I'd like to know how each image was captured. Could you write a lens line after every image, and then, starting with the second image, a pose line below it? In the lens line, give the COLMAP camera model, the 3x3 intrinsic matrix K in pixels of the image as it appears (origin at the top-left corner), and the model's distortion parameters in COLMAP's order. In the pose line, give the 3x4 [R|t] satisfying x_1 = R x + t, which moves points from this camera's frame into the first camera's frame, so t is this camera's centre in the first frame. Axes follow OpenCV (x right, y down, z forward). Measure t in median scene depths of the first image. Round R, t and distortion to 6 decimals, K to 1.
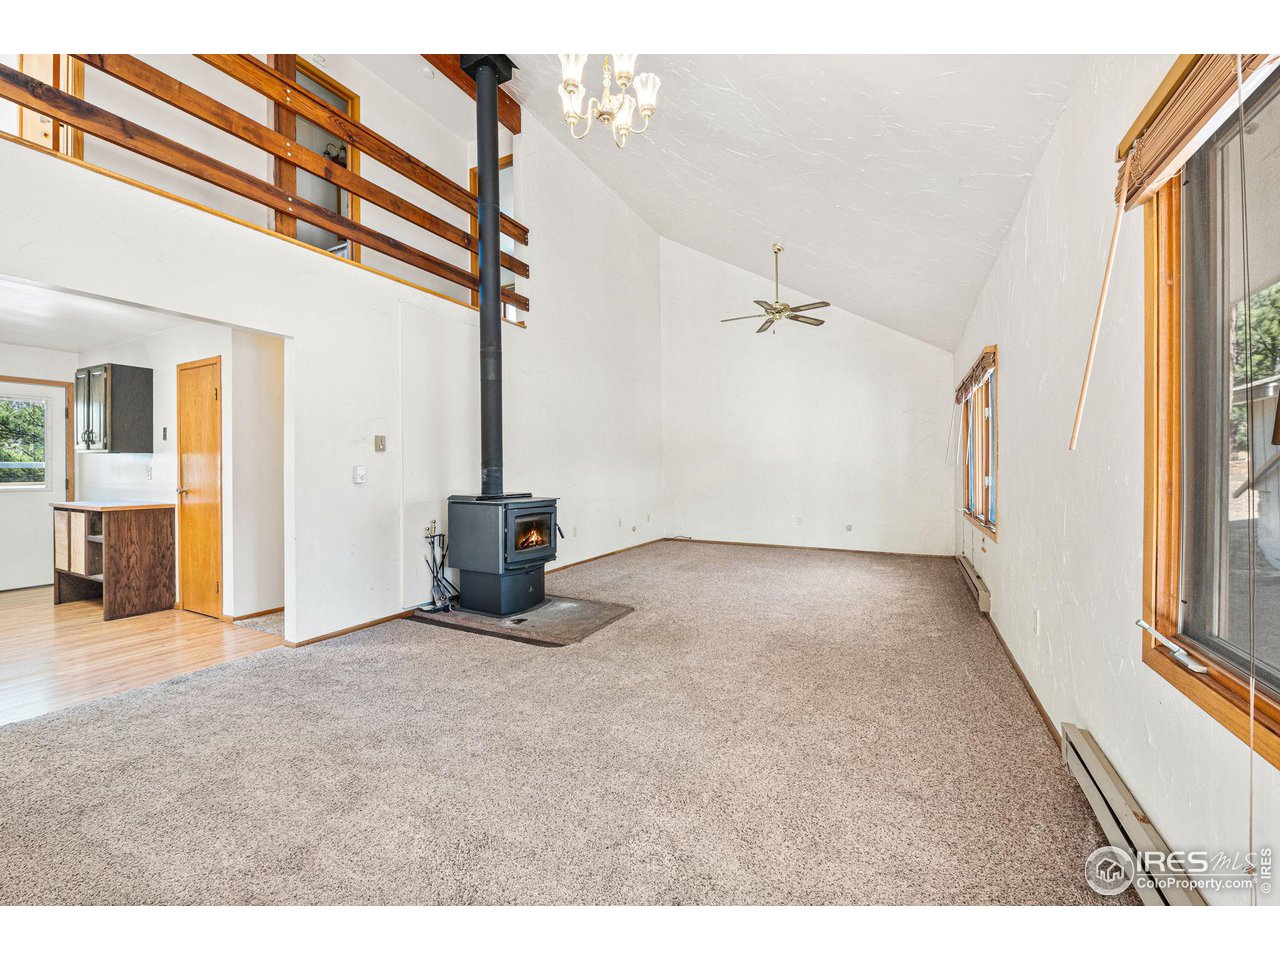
lens RADIAL K [[517.1, 0, 640.5], [0, 517.1, 469.2], [0, 0, 1]] dist [-0.011504, -0.000091]
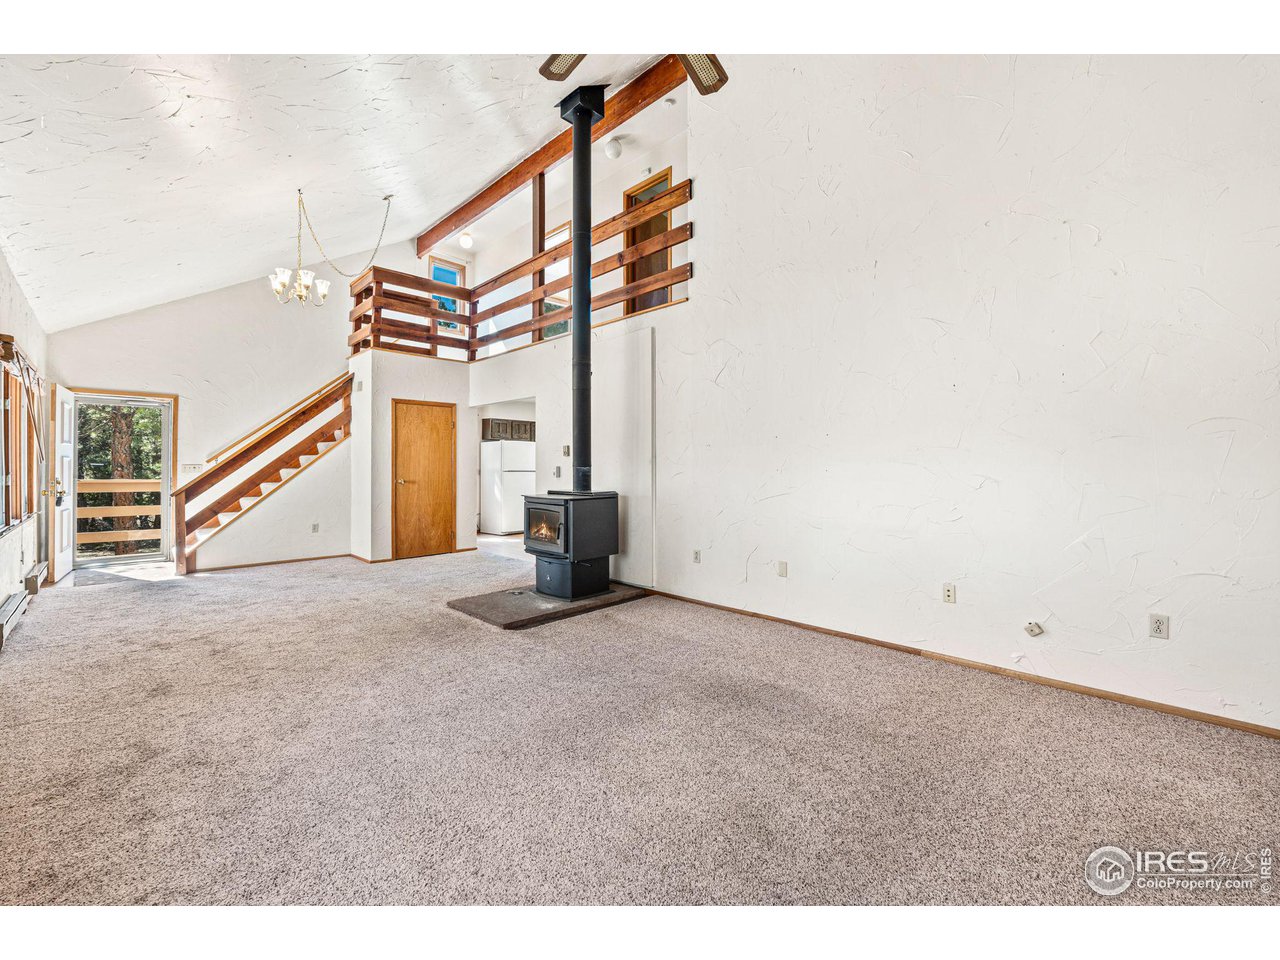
lens RADIAL K [[517.1, 0, 628.6], [0, 517.1, 464.7], [0, 0, 1]] dist [-0.011504, -0.000091]
pose [[-0.310035, -0.004167, -0.950716, 0.737425], [-0.000658, 0.999991, -0.004168, -0.003223], [0.950725, -0.000667, -0.310035, 1.432072]]
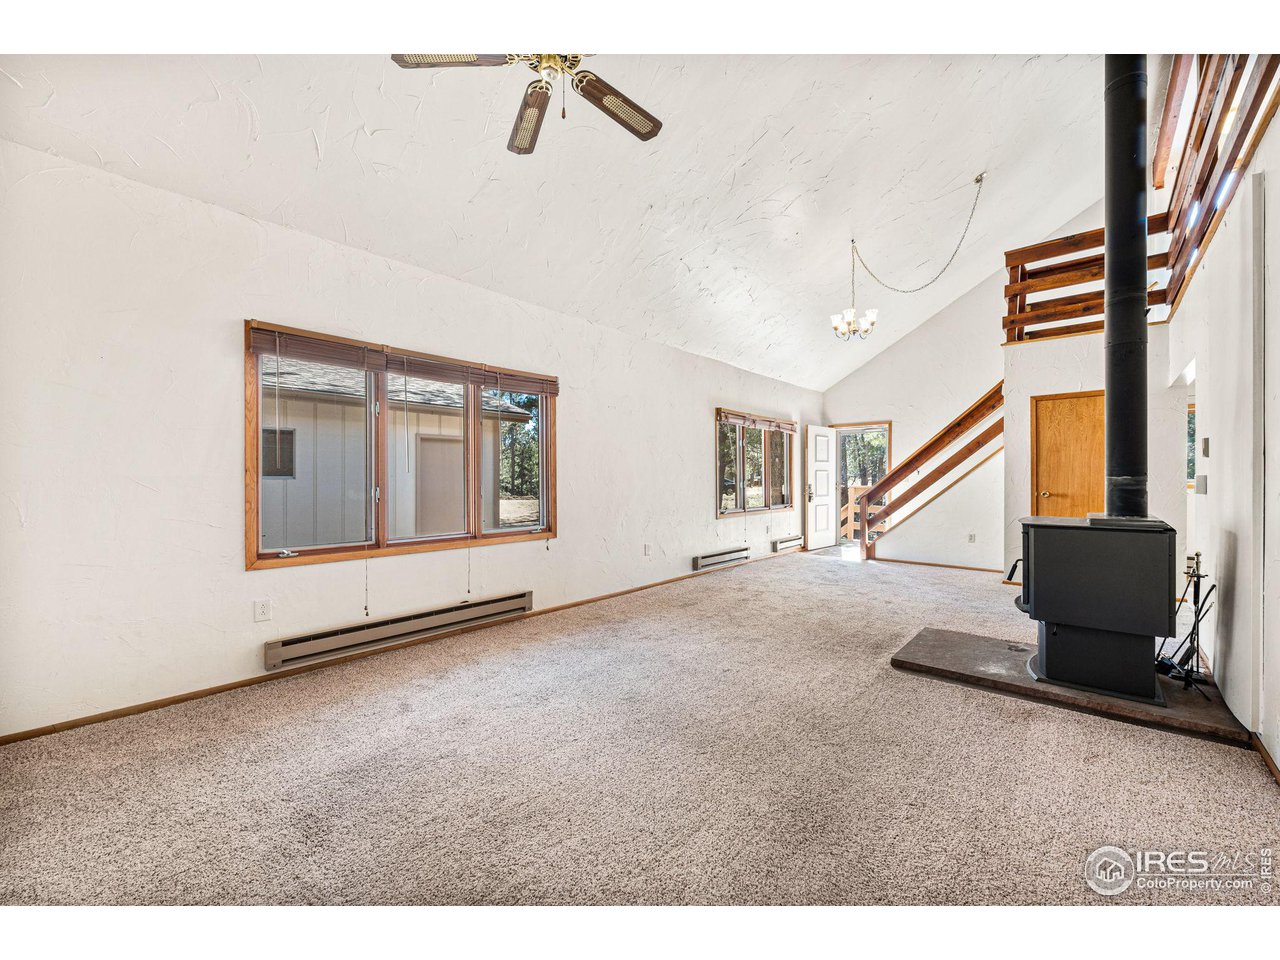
lens RADIAL K [[517.1, 0, 646.3], [0, 517.1, 464.7], [0, 0, 1]] dist [-0.011504, -0.000091]
pose [[-0.968244, 0.005573, 0.249944, 0.137539], [-0.001478, 0.999606, -0.028013, 0.004665], [-0.250002, -0.027493, -0.967855, 1.772143]]
